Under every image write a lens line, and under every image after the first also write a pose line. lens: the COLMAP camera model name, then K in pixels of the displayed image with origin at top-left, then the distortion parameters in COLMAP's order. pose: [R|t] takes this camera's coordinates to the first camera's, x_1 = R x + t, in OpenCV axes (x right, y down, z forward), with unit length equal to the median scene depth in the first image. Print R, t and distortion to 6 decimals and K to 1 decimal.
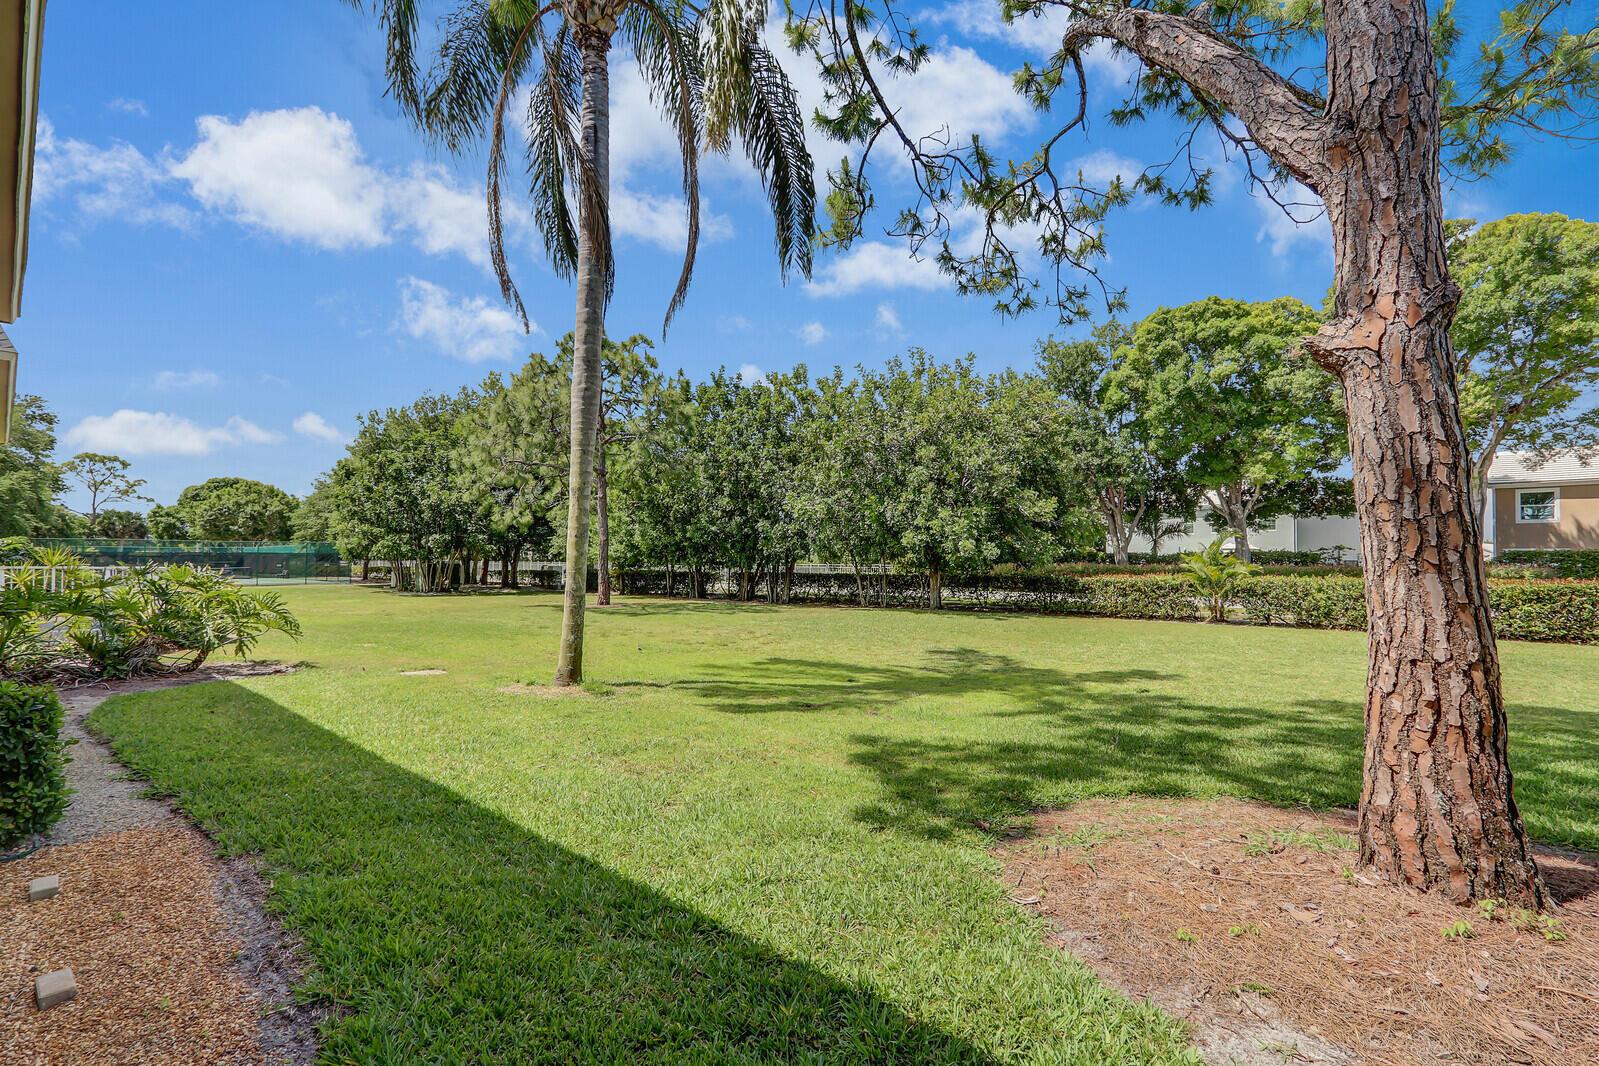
lens RADIAL K [[781.4, 0, 801.1], [0, 781.4, 551.1], [0, 0, 1]] dist [-0.021029, 0.001473]
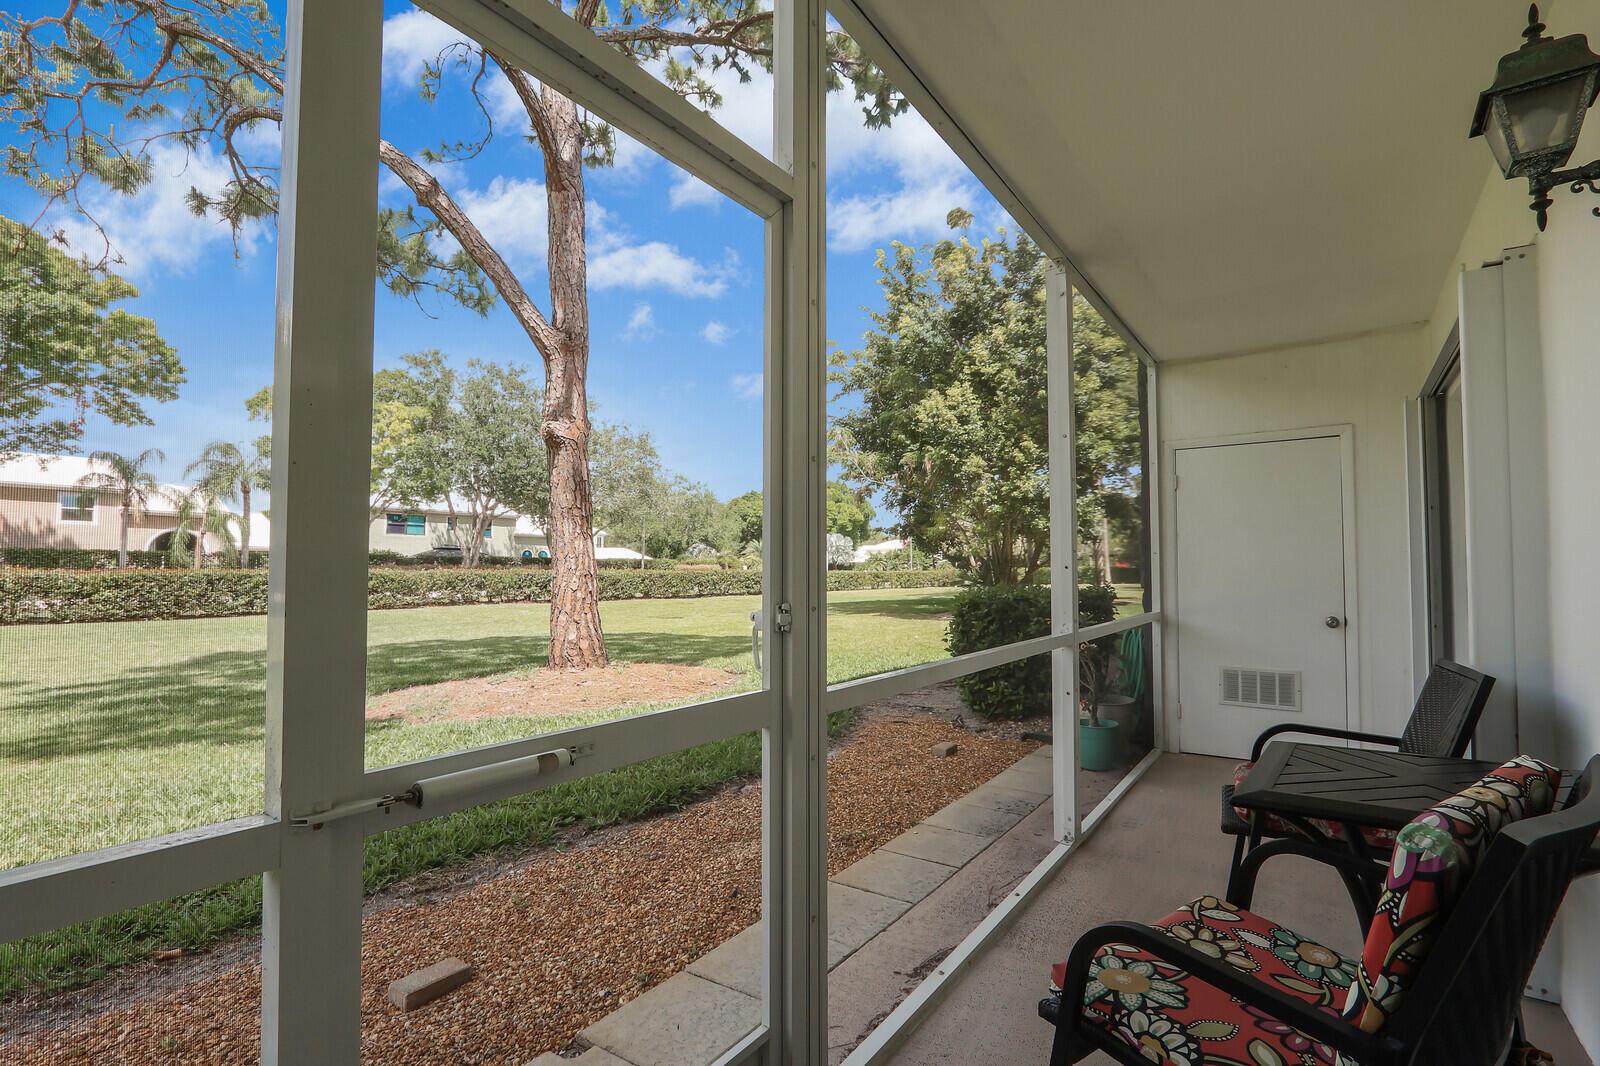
lens RADIAL K [[751.9, 0, 806.6], [0, 751.9, 549.5], [0, 0, 1]] dist [-0.014154, 0.000818]
pose [[-0.150763, 0.024143, 0.988275, -0.222362], [-0.014739, 0.999536, -0.026666, 0.015786], [-0.988460, -0.018587, -0.150337, 0.092002]]
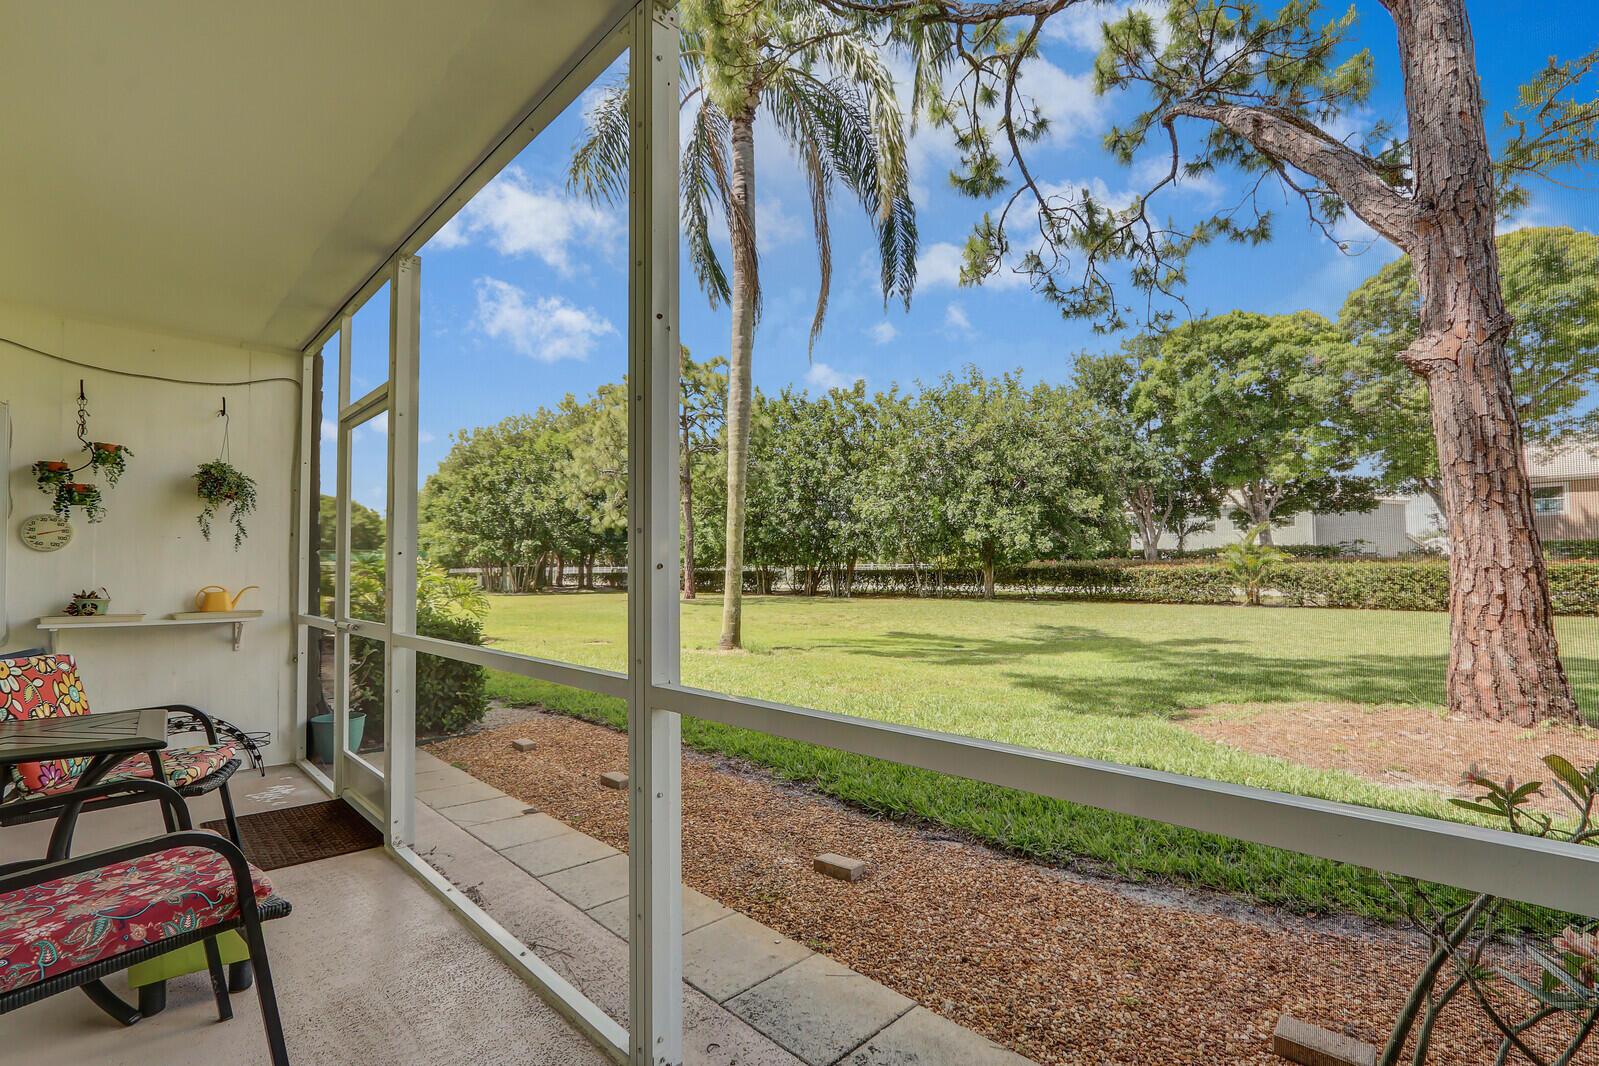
lens RADIAL K [[741.0, 0, 803.5], [0, 741.0, 551.3], [0, 0, 1]] dist [-0.019866, 0.001114]
pose [[0.999439, -0.013236, -0.030776, -0.064880], [0.012957, 0.999873, -0.009251, 0.014358], [0.030894, 0.008847, 0.999484, -0.060213]]
